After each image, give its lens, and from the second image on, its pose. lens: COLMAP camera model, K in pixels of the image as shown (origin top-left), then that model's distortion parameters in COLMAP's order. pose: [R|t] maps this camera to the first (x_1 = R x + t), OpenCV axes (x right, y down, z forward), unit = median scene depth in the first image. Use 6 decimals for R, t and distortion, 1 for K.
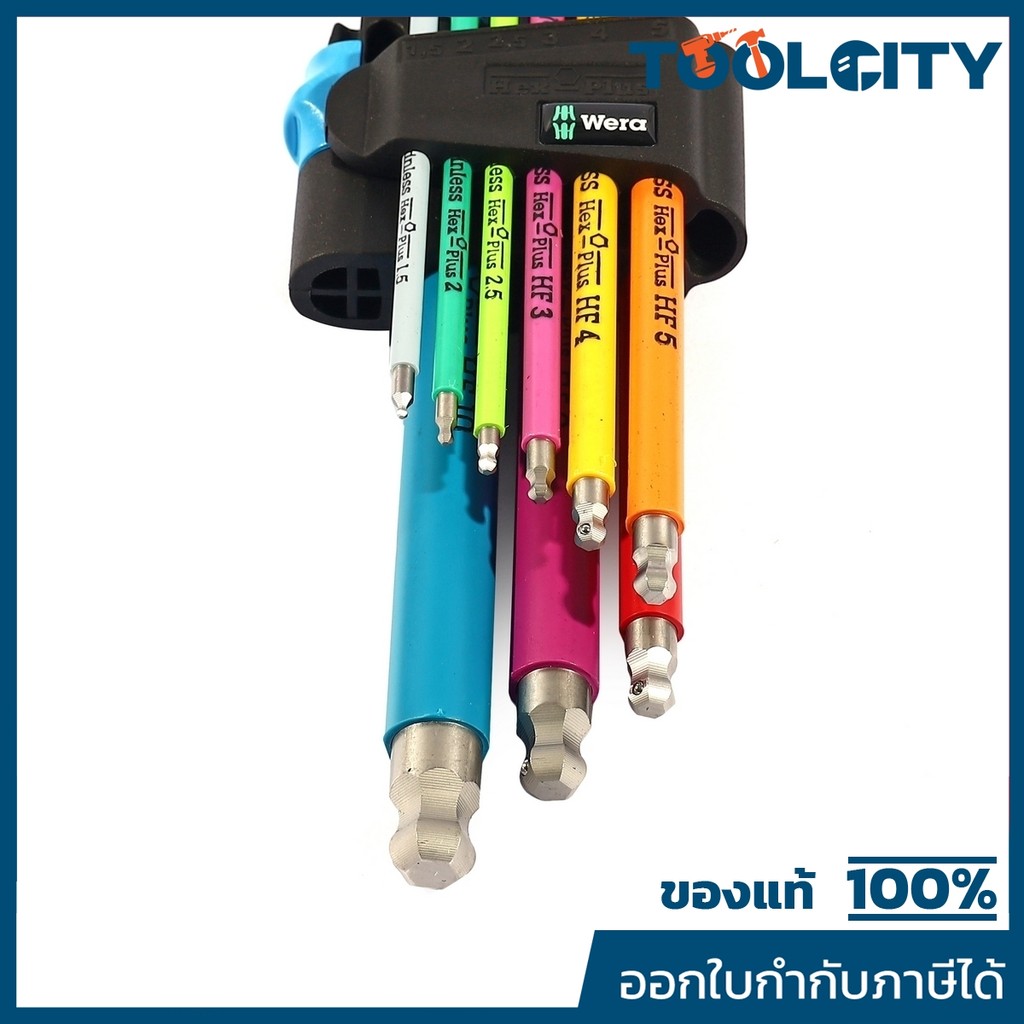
lens RADIAL K [[3194.4, 0, 511.8], [0, 3194.4, 511.8], [0, 0, 1]] dist [-0.191809, 0.000000]
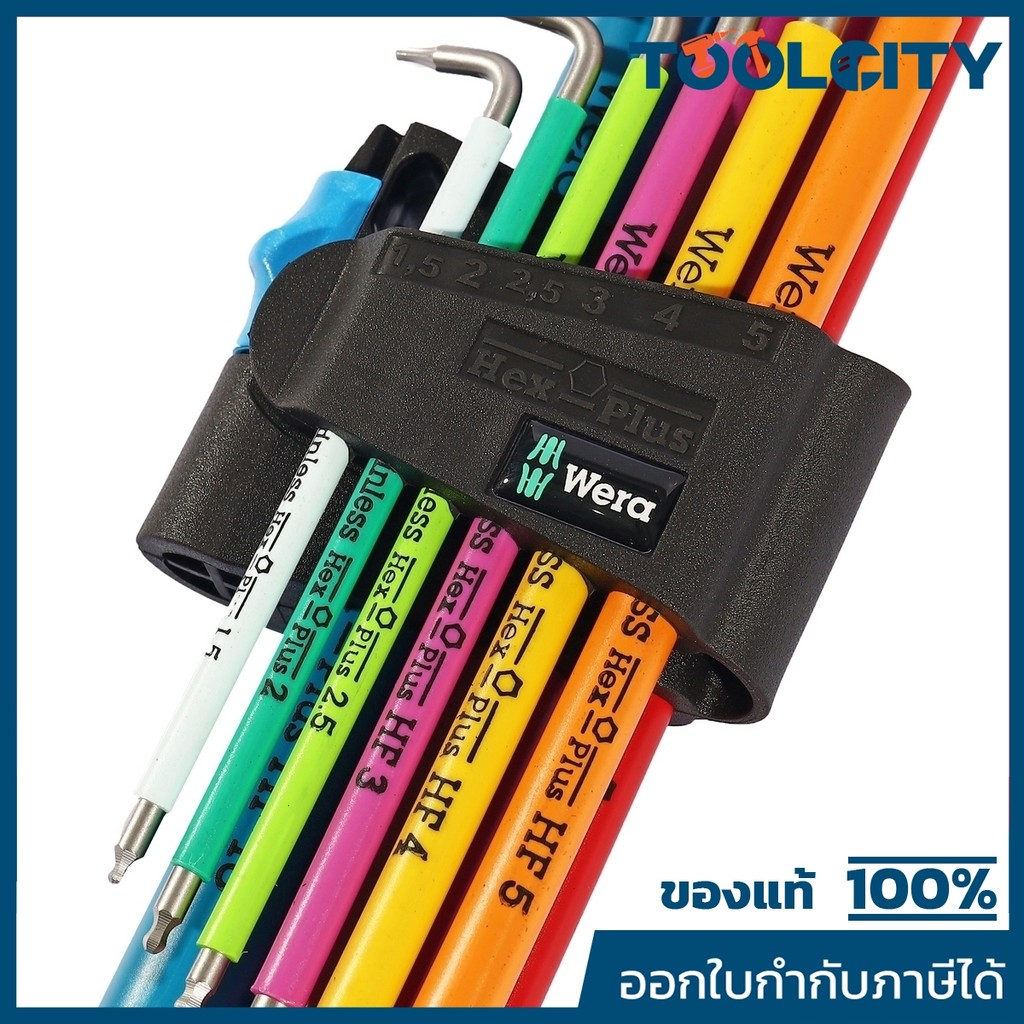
lens RADIAL K [[3194.4, 0, 512.3], [0, 3194.4, 512.4], [0, 0, 1]] dist [-0.191809, 0.000000]
pose [[0.922306, 0.316461, -0.221818, 0.162188], [-0.250747, 0.926788, 0.279626, -0.299699], [0.294069, -0.202281, 0.934134, 0.382273]]
